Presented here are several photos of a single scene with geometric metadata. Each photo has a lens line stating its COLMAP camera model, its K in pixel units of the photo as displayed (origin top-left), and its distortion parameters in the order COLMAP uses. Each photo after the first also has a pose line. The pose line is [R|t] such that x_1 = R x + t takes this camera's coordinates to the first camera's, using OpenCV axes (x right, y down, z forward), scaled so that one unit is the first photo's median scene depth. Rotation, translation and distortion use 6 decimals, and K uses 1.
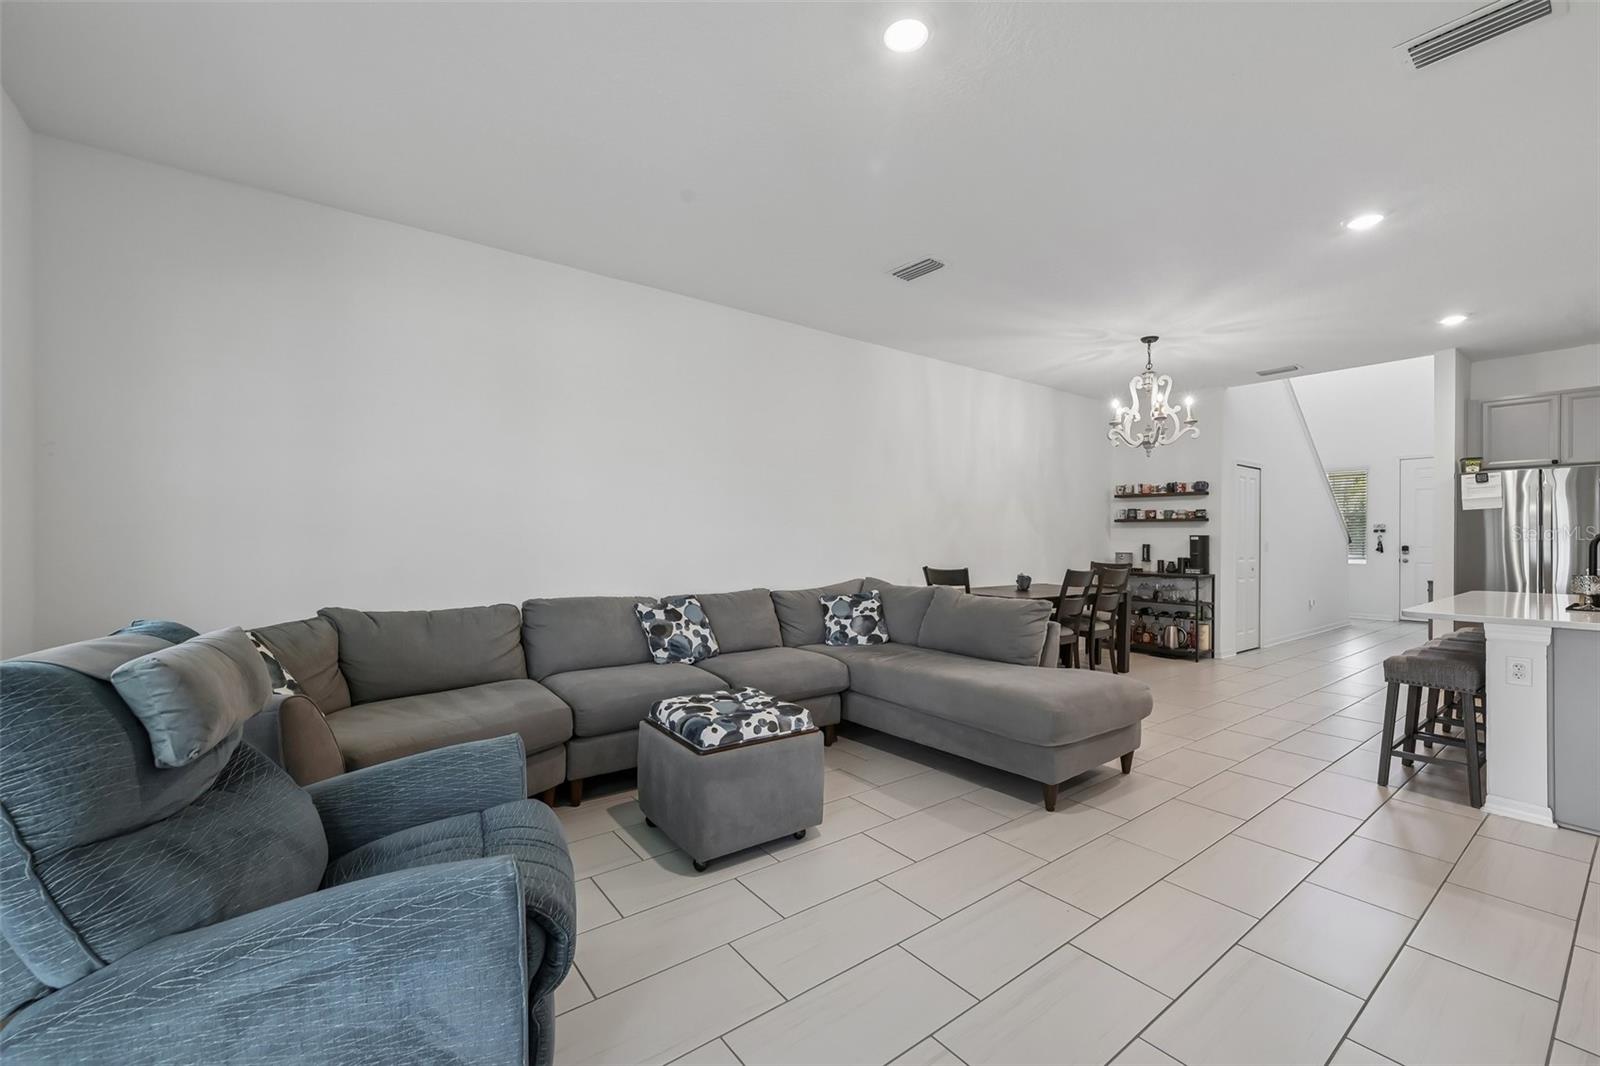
lens RADIAL K [[653.0, 0, 795.1], [0, 653.0, 537.7], [0, 0, 1]] dist [0.007880, -0.001186]
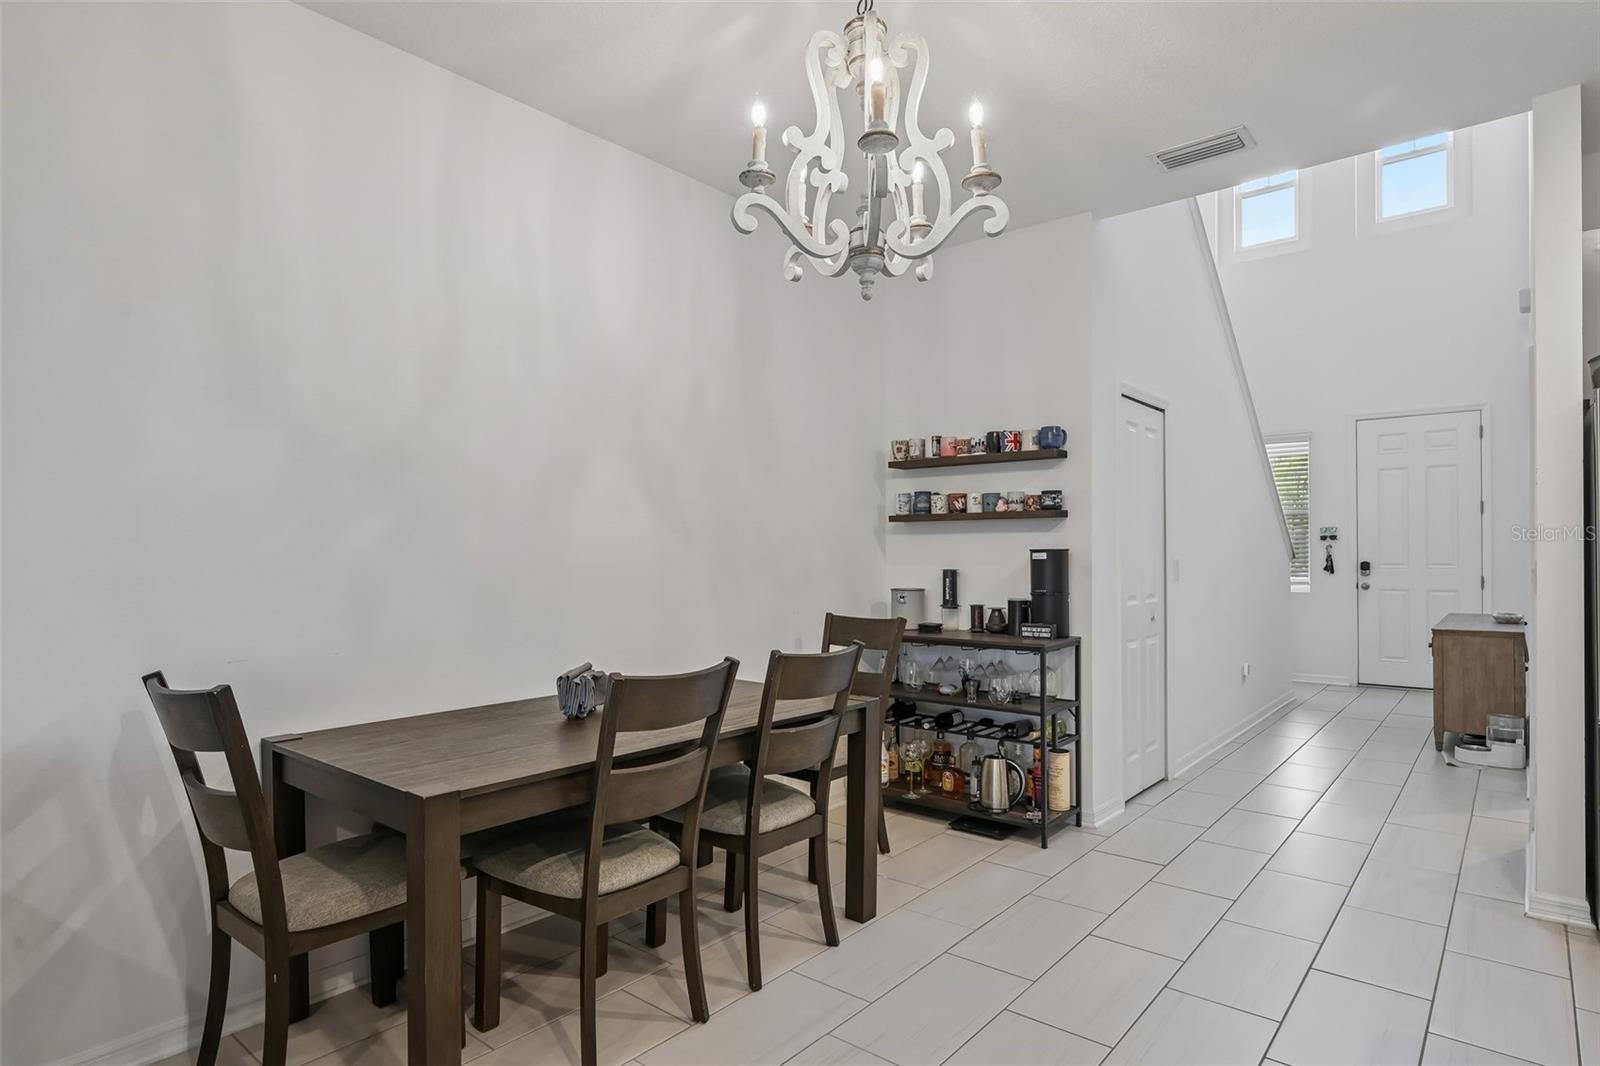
lens RADIAL K [[876.8, 0, 840.3], [0, 876.8, 558.5], [0, 0, 1]] dist [0.006387, -0.003170]
pose [[0.962308, -0.013709, 0.271615, 0.314547], [0.012236, 0.999900, 0.007115, -0.003196], [-0.271686, -0.003523, 0.962380, 0.459618]]
